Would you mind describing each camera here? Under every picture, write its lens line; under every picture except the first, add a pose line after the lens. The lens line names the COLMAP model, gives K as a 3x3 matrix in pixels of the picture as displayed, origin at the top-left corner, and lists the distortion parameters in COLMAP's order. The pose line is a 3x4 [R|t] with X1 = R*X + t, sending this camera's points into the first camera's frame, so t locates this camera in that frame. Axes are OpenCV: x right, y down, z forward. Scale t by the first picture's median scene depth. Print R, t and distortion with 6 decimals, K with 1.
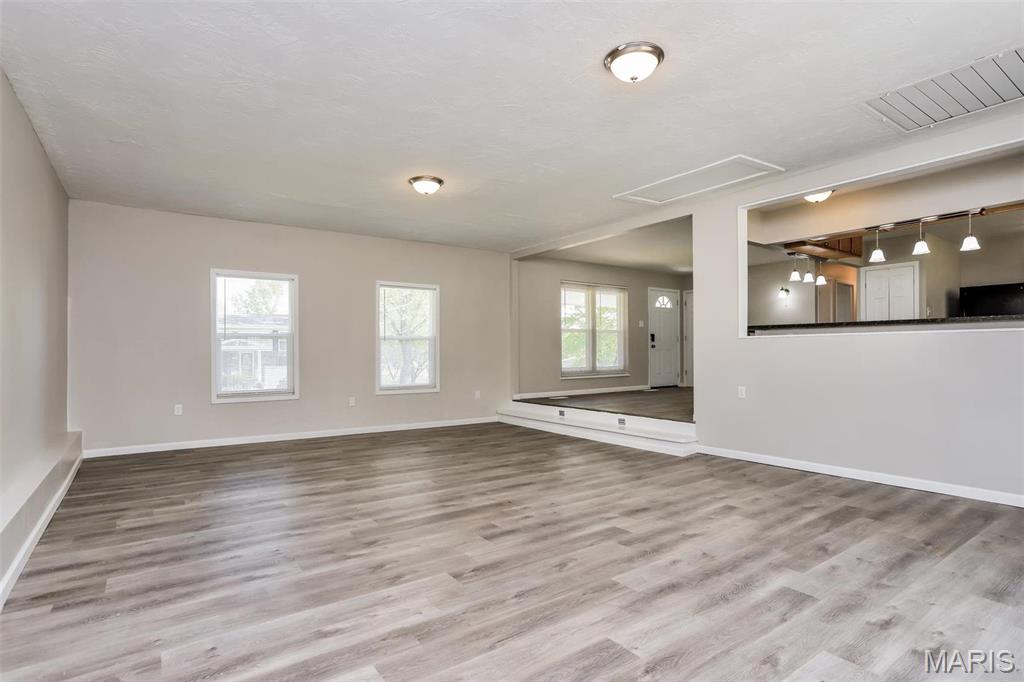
lens RADIAL K [[520.3, 0, 498.1], [0, 520.3, 342.3], [0, 0, 1]] dist [-0.056442, 0.000380]
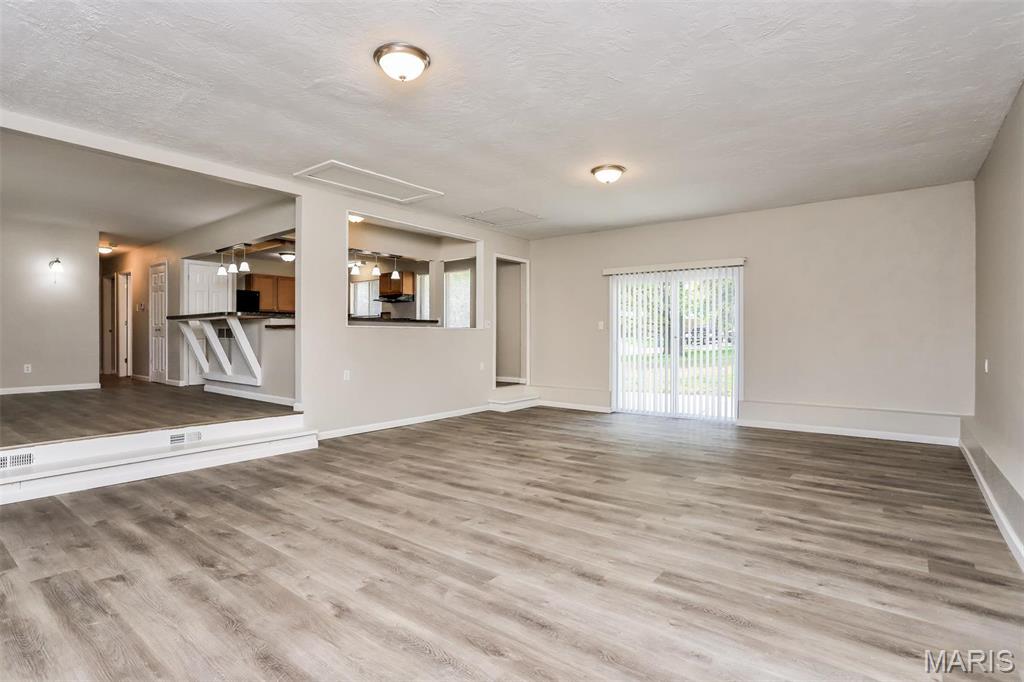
lens RADIAL K [[520.3, 0, 498.1], [0, 520.3, 342.3], [0, 0, 1]] dist [-0.056442, 0.000380]
pose [[-0.287976, -0.004417, 0.957628, -1.105896], [-0.012188, 0.999925, 0.000947, 0.029400], [-0.957560, -0.011399, -0.288008, 1.575840]]
